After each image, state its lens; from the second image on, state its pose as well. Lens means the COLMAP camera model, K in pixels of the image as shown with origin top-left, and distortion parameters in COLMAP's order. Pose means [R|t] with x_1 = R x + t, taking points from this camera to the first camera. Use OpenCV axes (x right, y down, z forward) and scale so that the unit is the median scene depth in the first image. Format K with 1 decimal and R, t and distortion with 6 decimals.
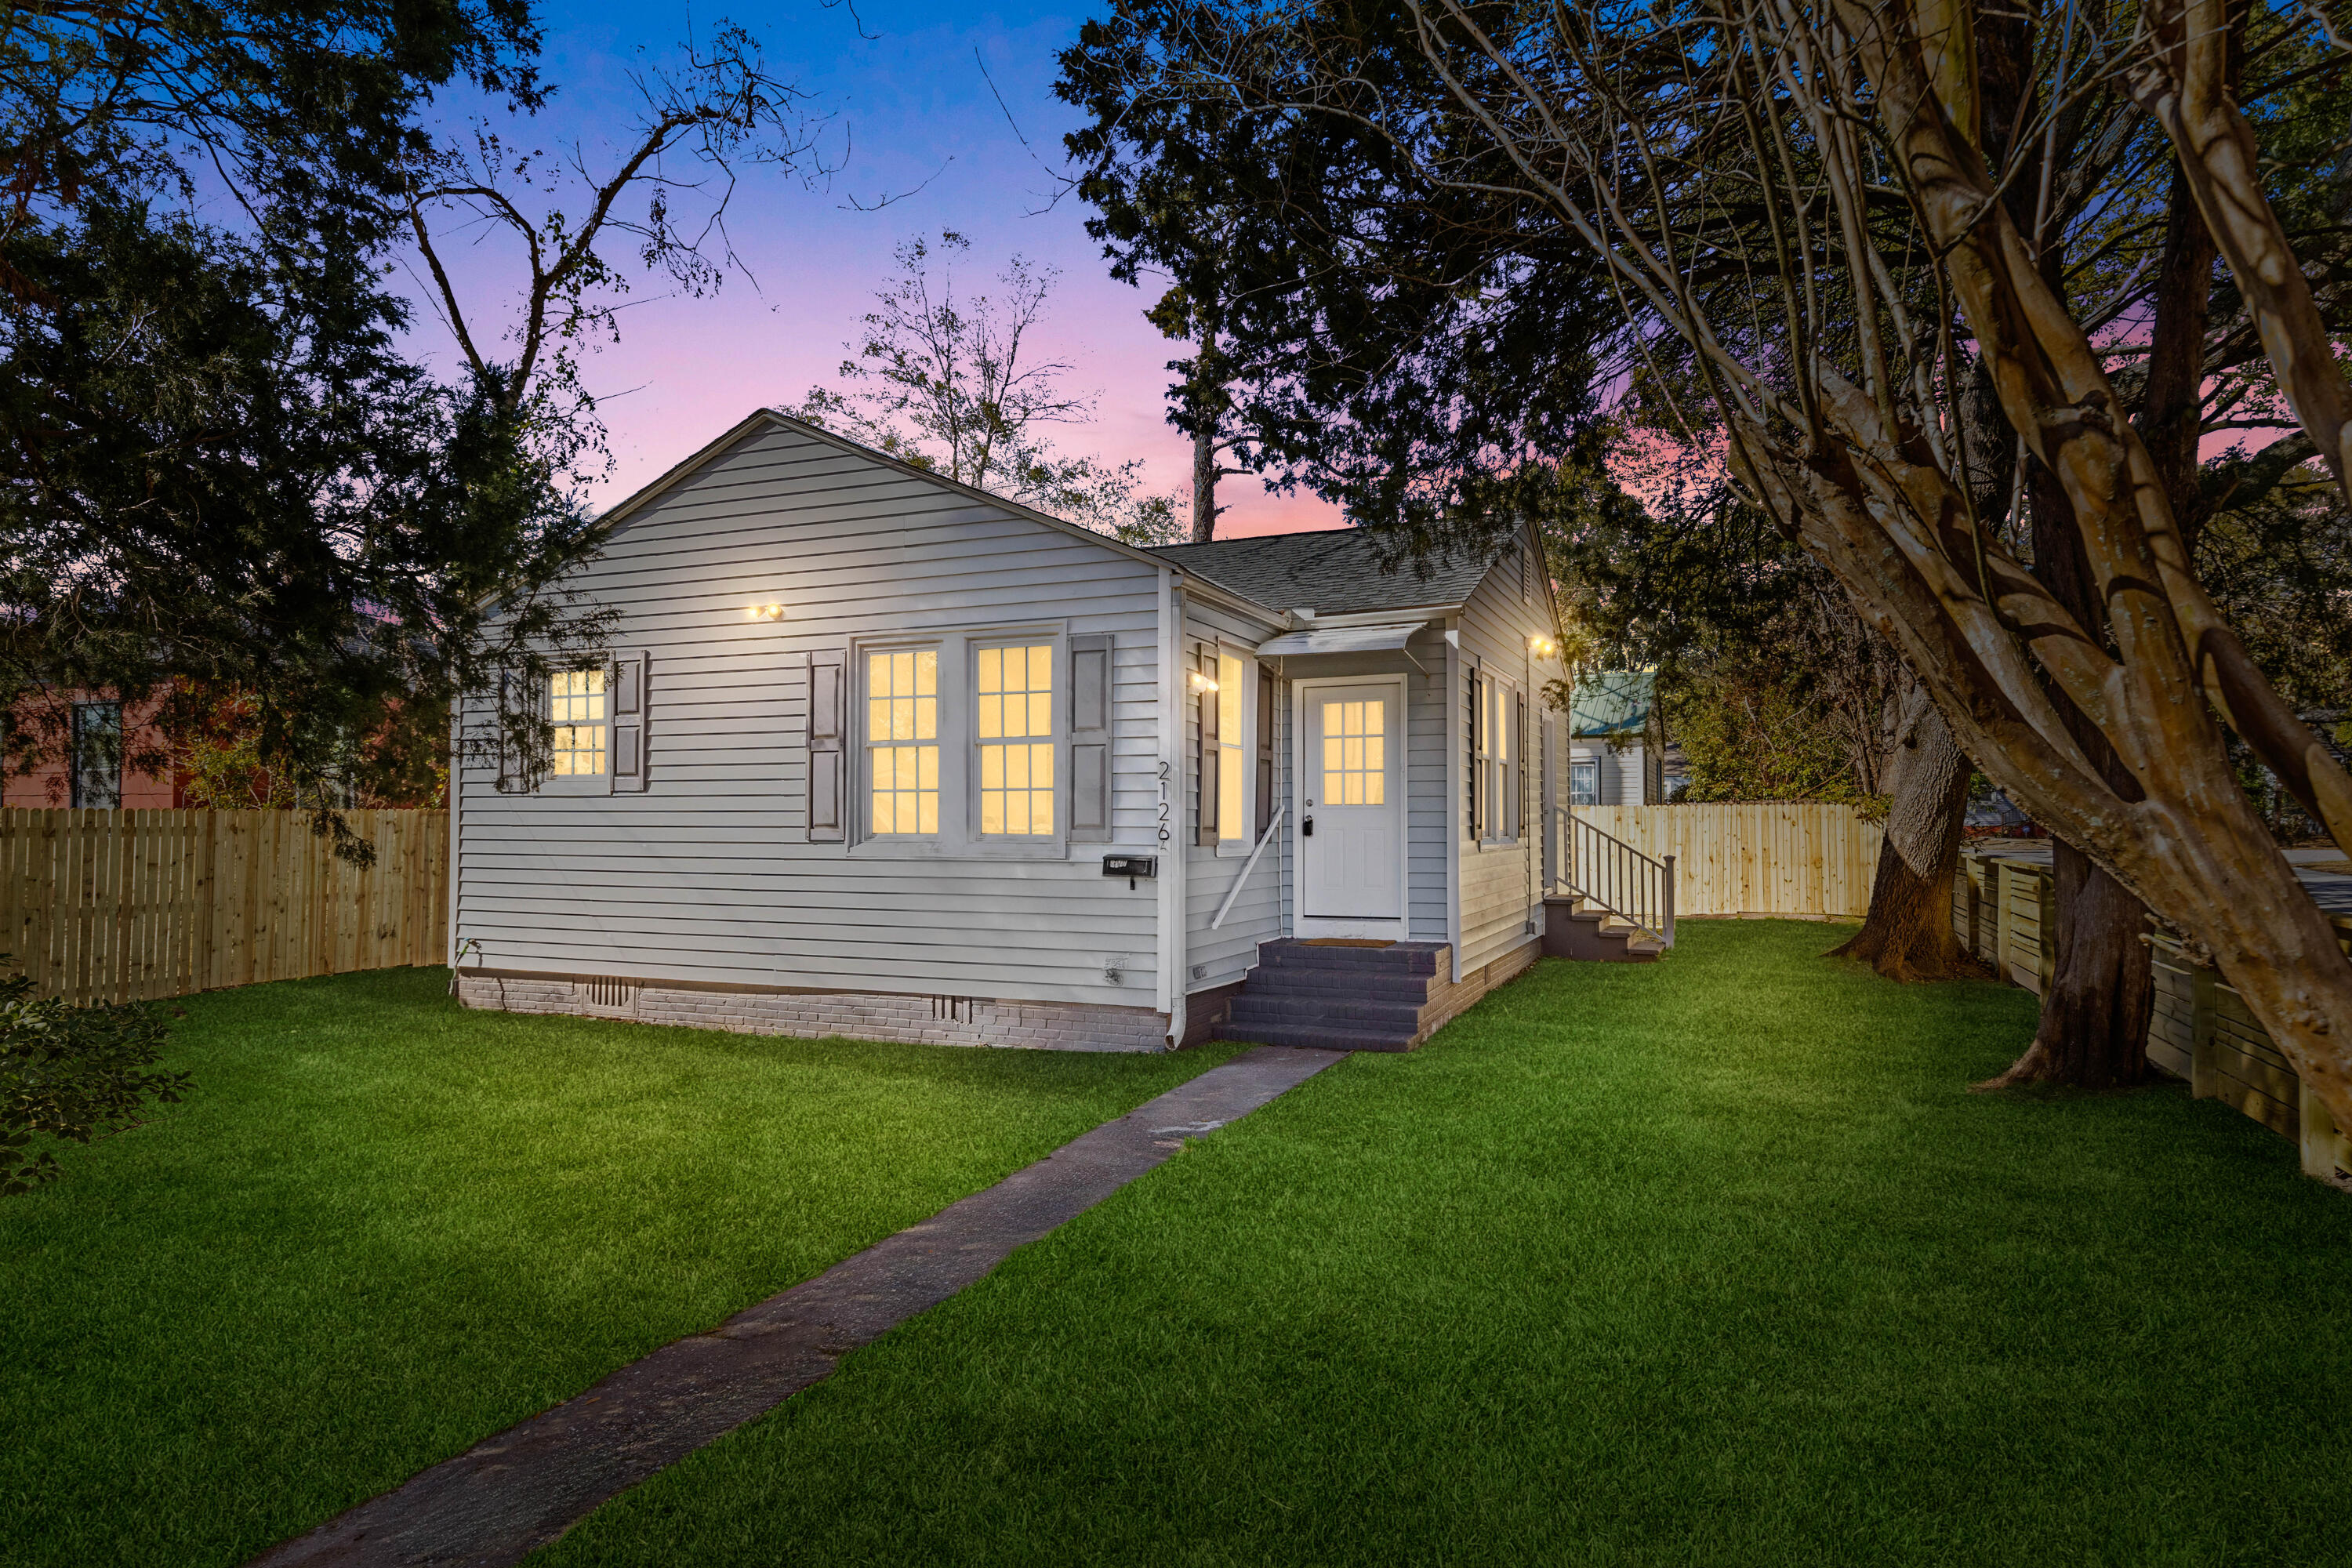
lens RADIAL K [[1341.6, 0, 1176.9], [0, 1341.6, 811.3], [0, 0, 1]] dist [-0.000765, -0.000079]
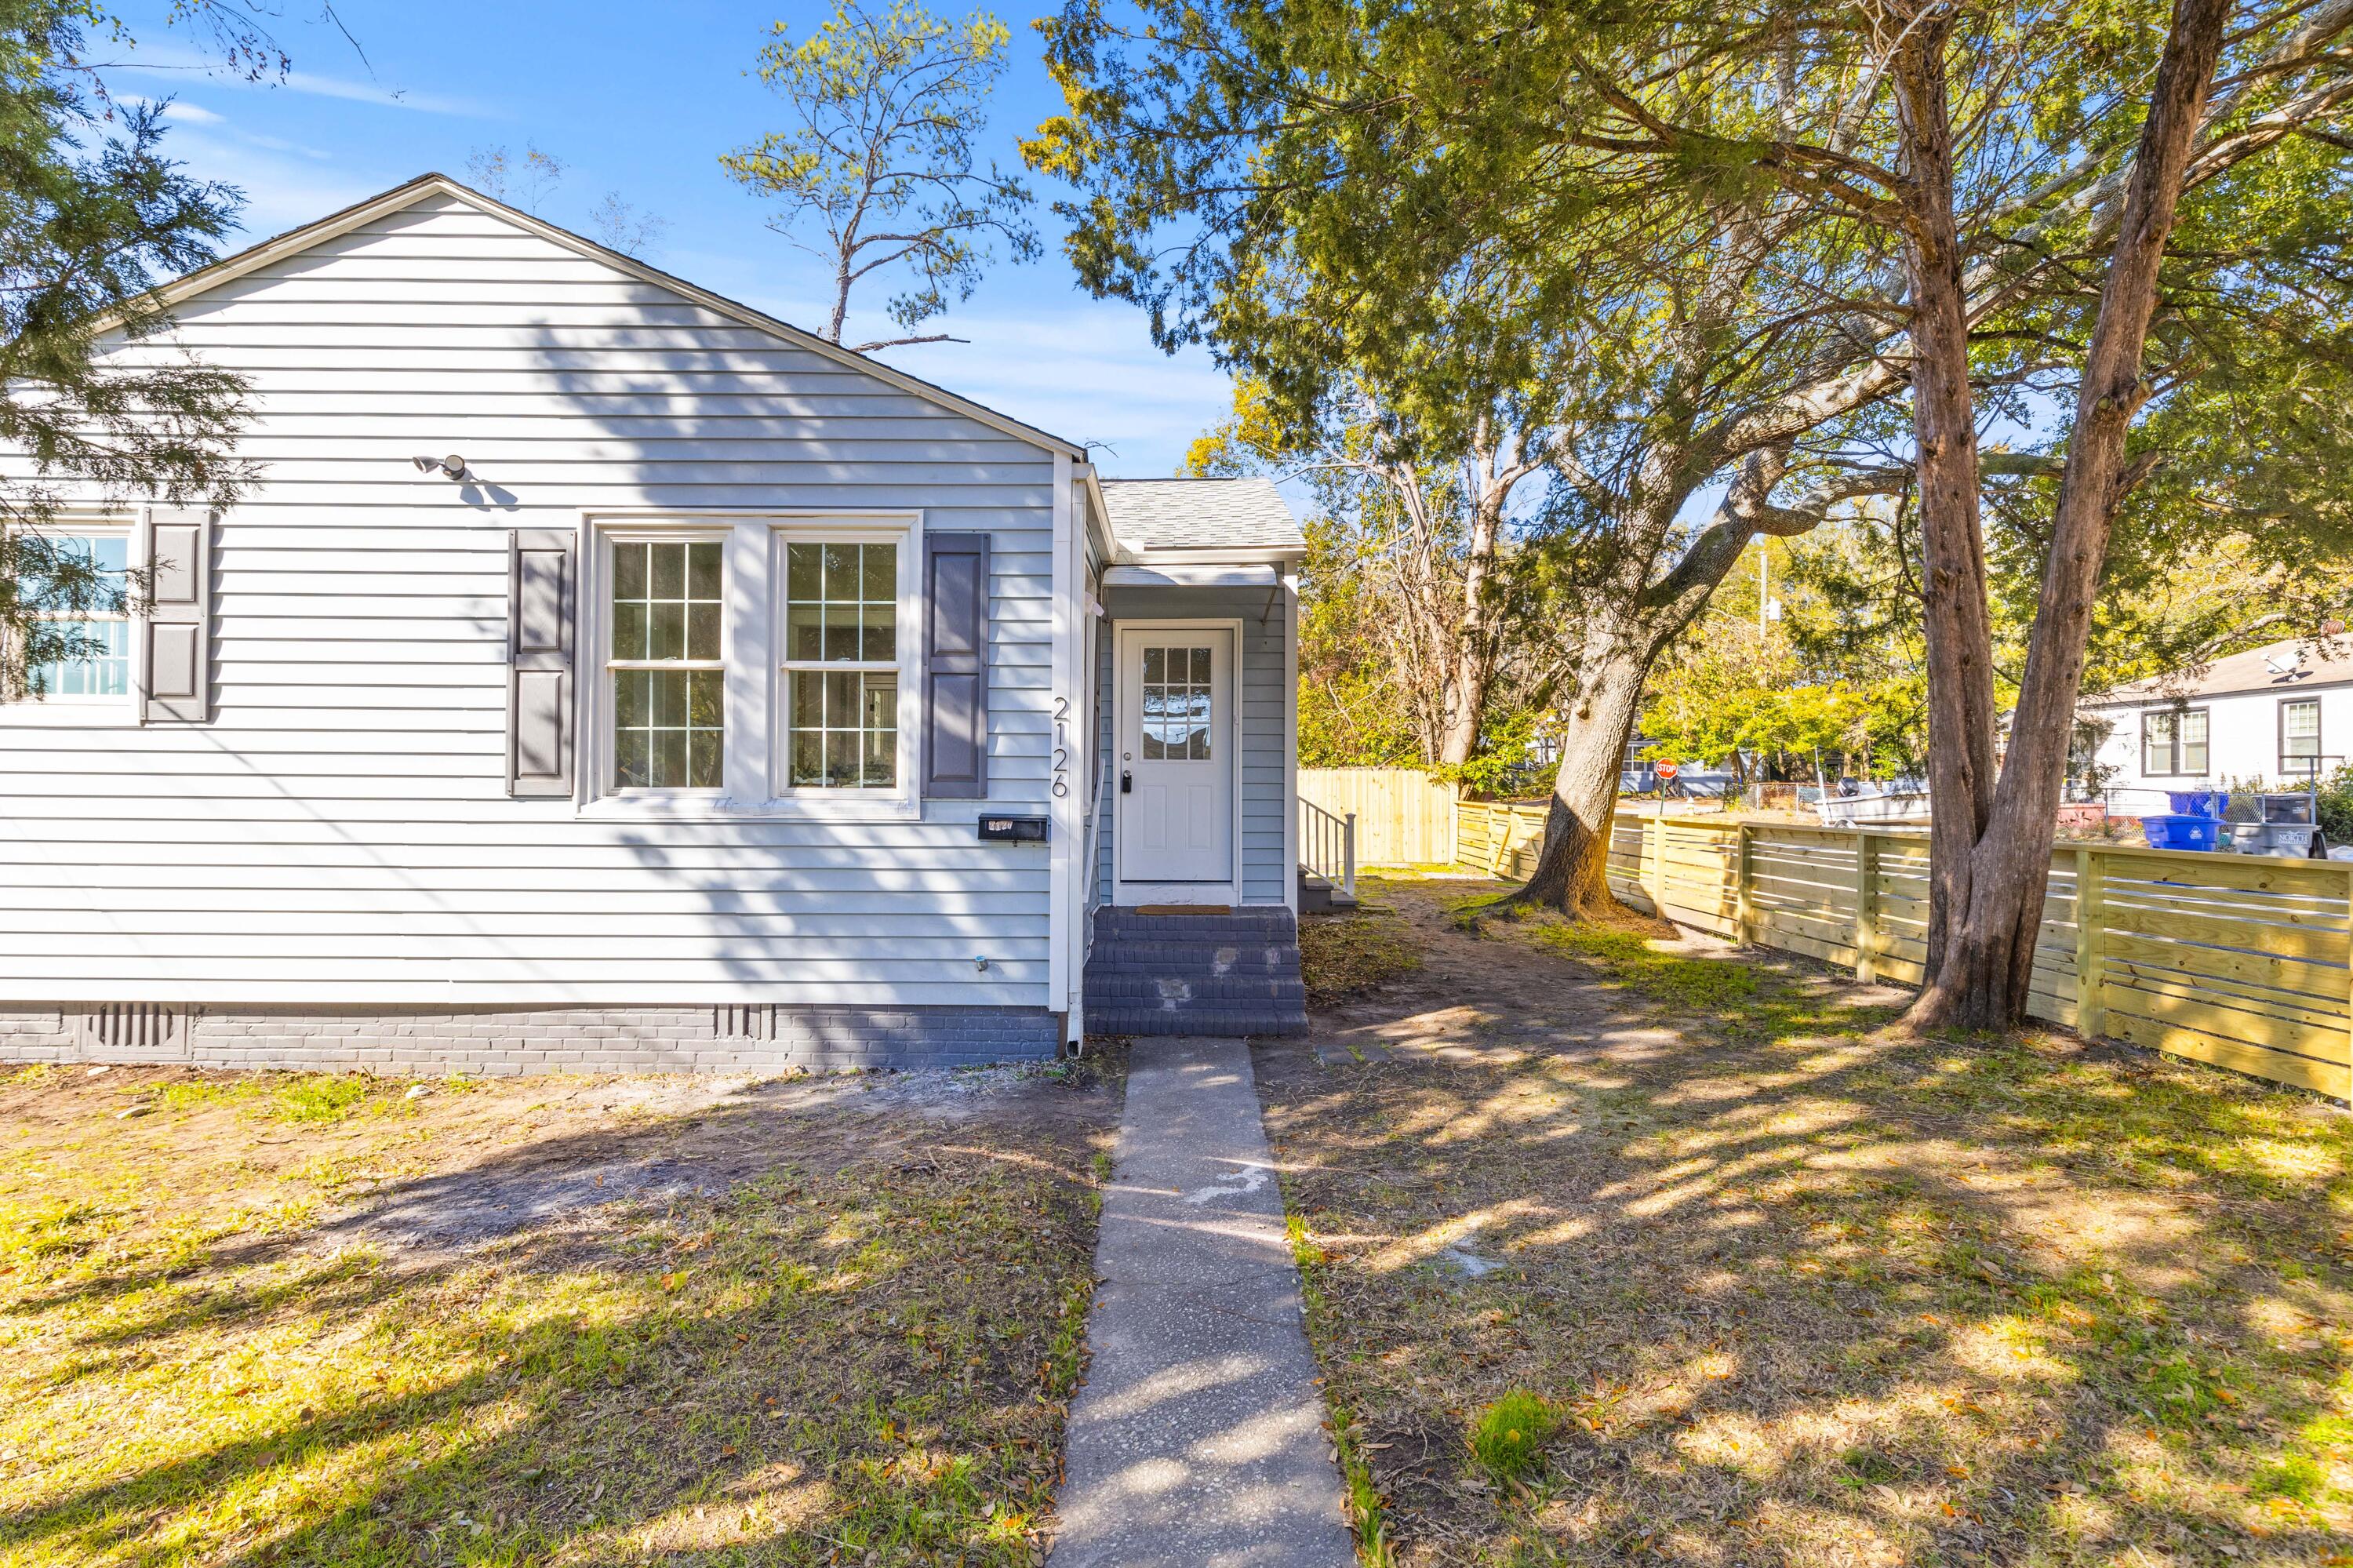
lens RADIAL K [[1117.0, 0, 1176.5], [0, 1117.0, 784.0], [0, 0, 1]] dist [0.000844, -0.000658]
pose [[0.920158, 0.006808, 0.391488, -0.181257], [-0.008334, 0.999963, 0.002199, 0.011184], [-0.391459, -0.005286, 0.920180, 0.319278]]
